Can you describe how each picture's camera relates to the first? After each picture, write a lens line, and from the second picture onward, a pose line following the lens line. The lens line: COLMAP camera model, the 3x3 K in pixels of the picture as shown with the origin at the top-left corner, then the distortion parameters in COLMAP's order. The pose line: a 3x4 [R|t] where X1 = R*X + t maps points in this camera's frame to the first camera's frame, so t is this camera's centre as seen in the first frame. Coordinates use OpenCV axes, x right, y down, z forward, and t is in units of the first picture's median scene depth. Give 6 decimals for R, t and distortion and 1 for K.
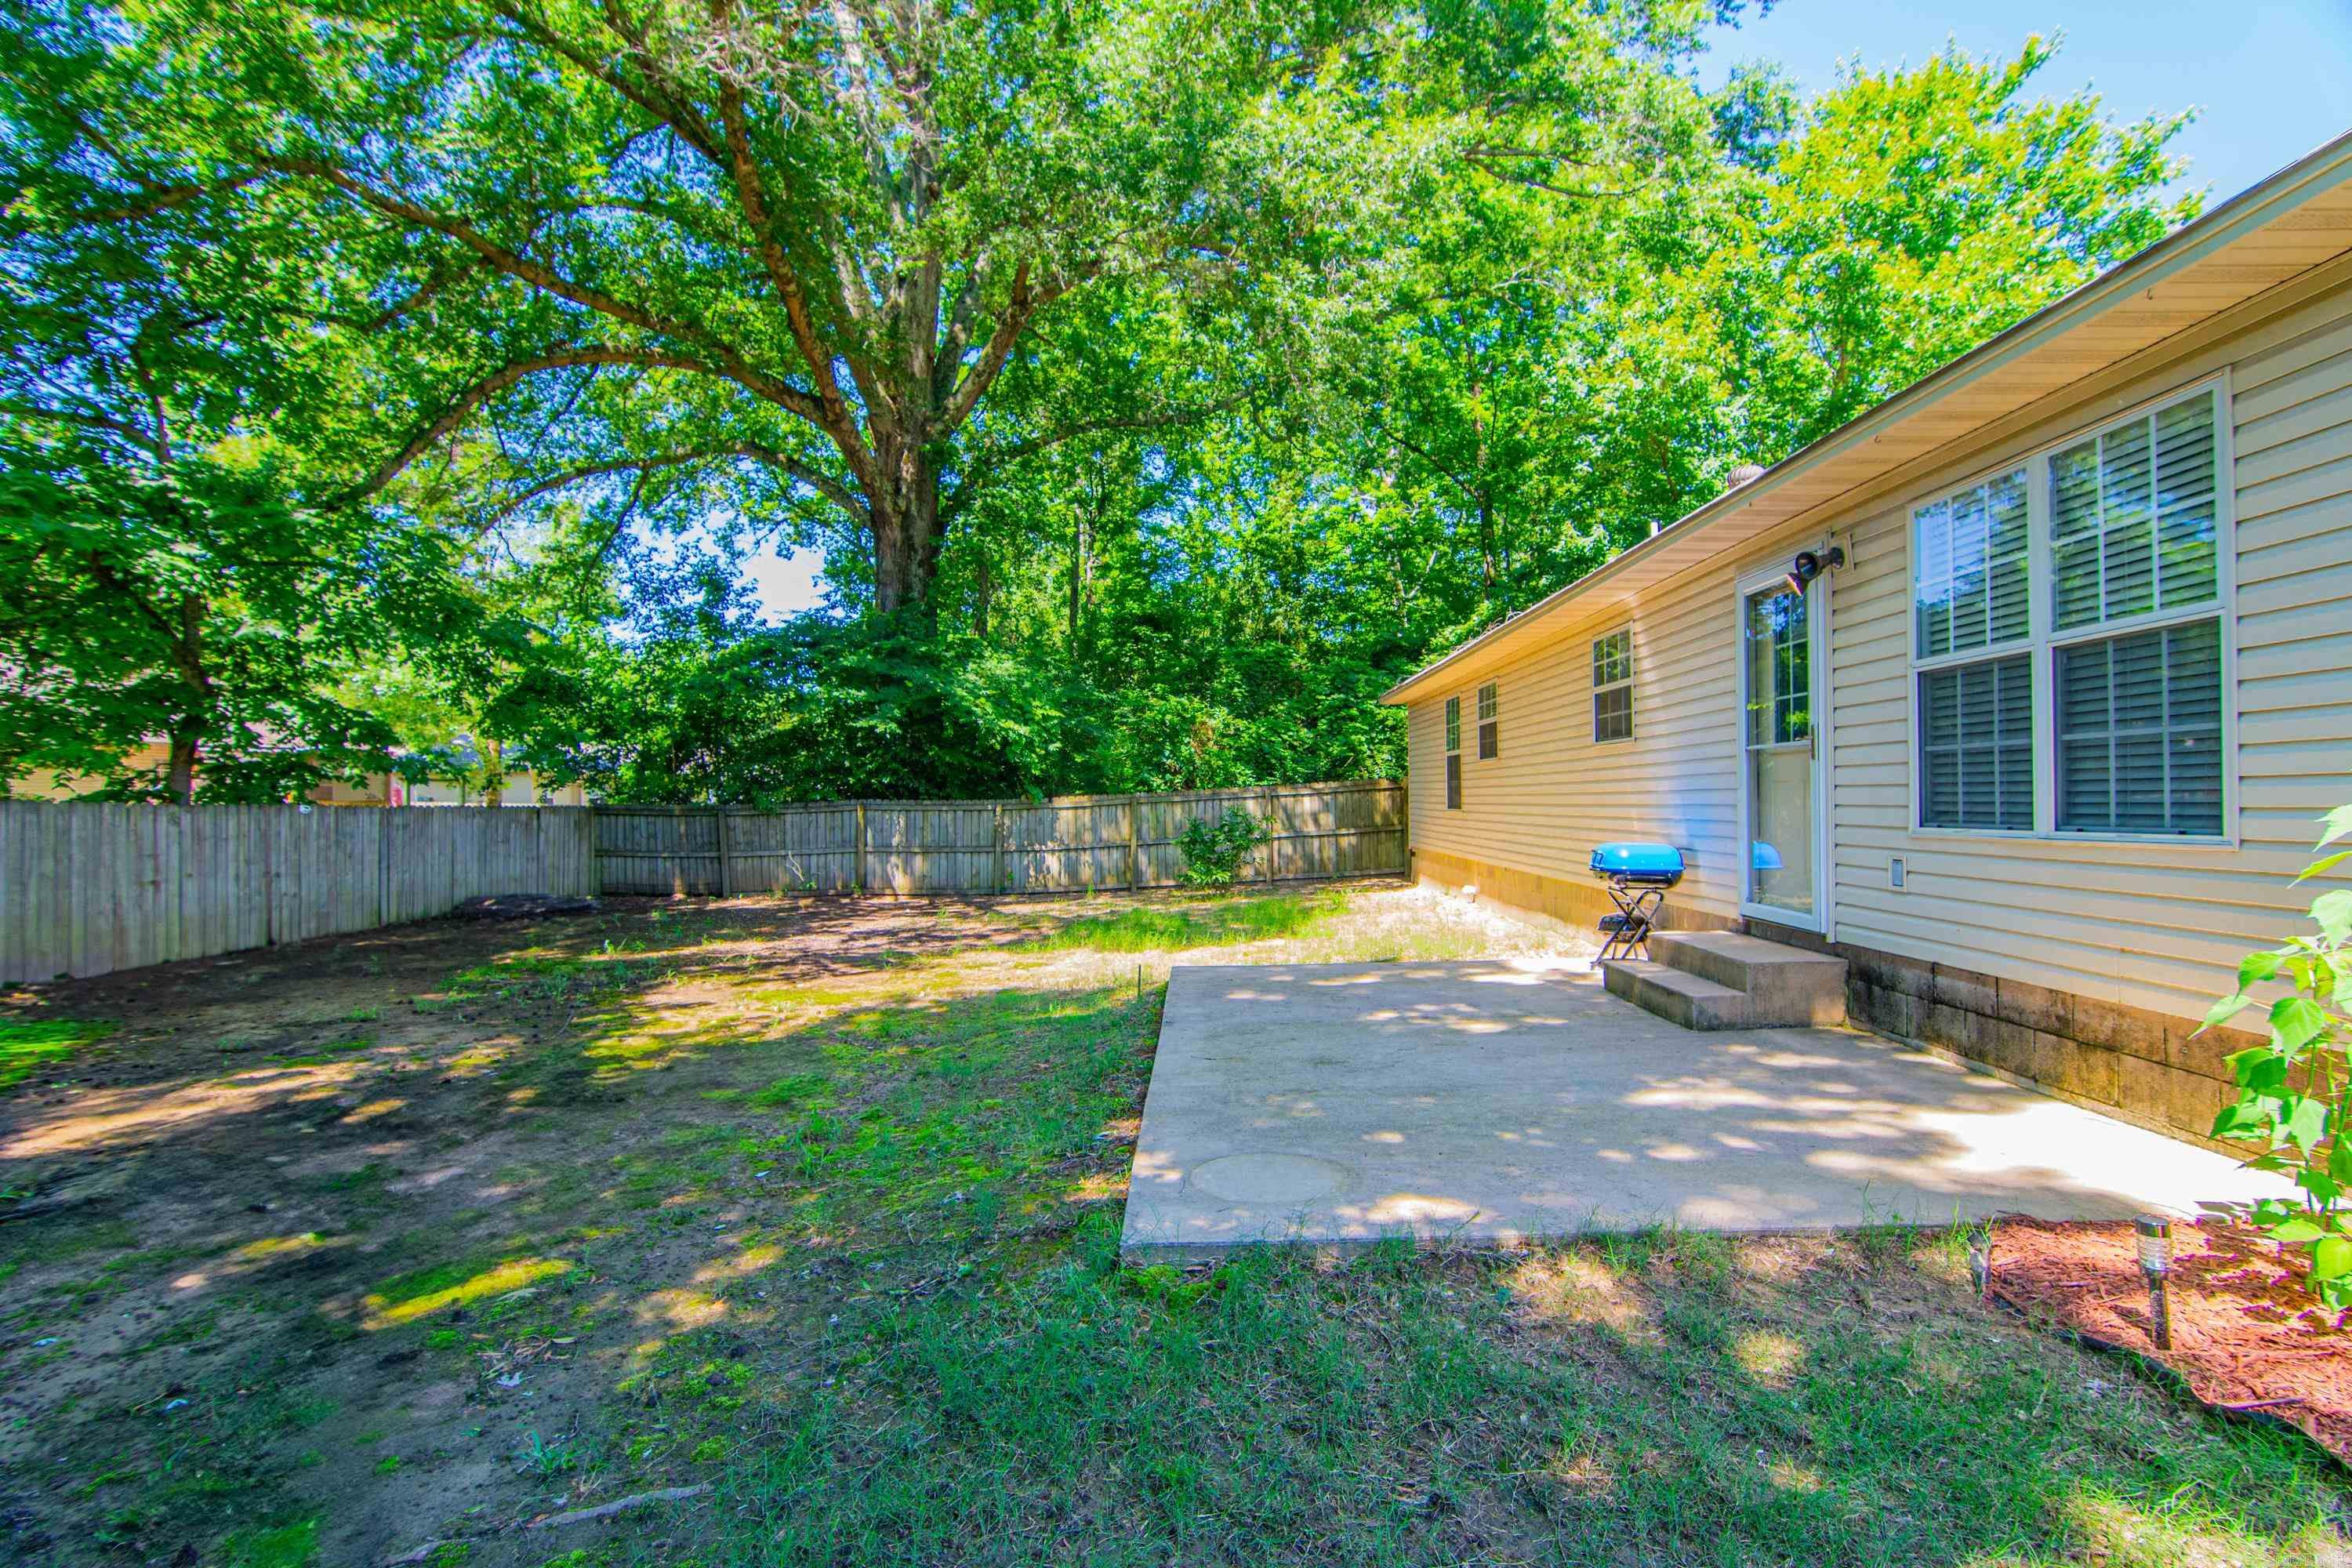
lens RADIAL K [[1154.9, 0, 1176.5], [0, 1154.9, 789.2], [0, 0, 1]] dist [-0.007564, -0.004485]
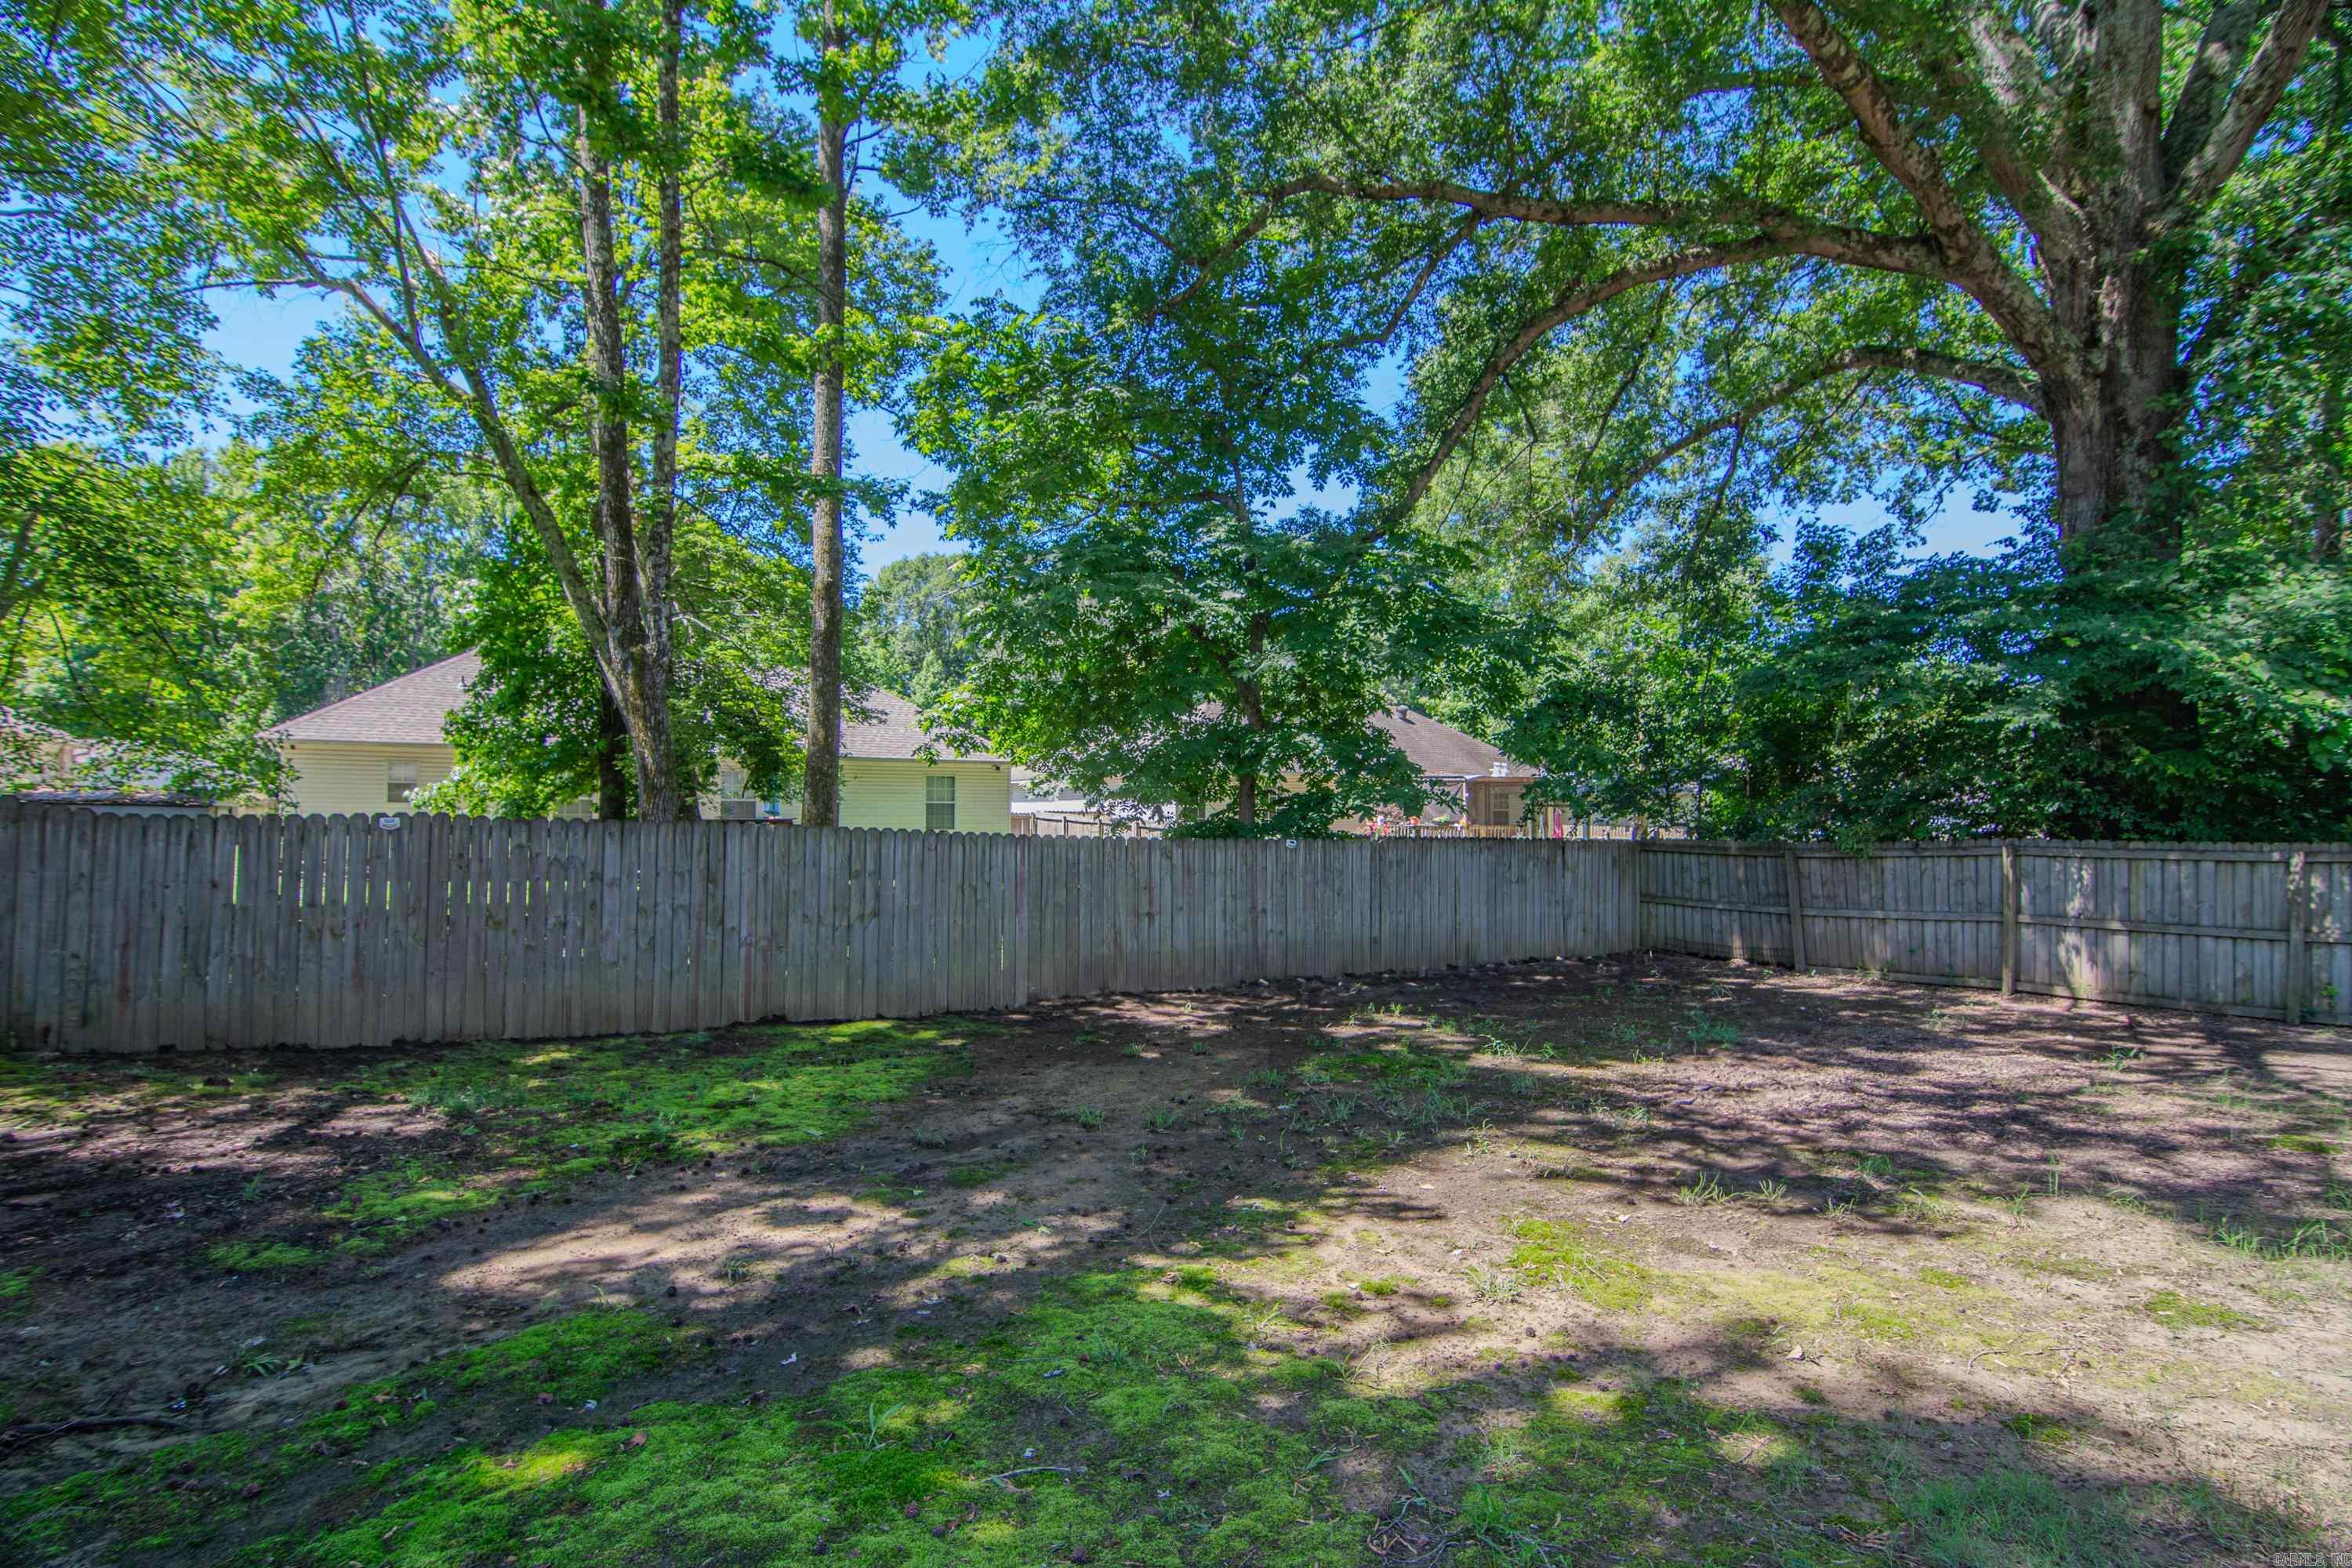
lens RADIAL K [[1166.9, 0, 1177.5], [0, 1166.9, 794.9], [0, 0, 1]] dist [-0.021560, -0.000395]
pose [[0.549367, -0.014556, -0.835455, 0.002258], [0.004409, 0.999885, -0.014521, -0.007271], [0.835570, 0.004294, 0.549368, 0.277197]]
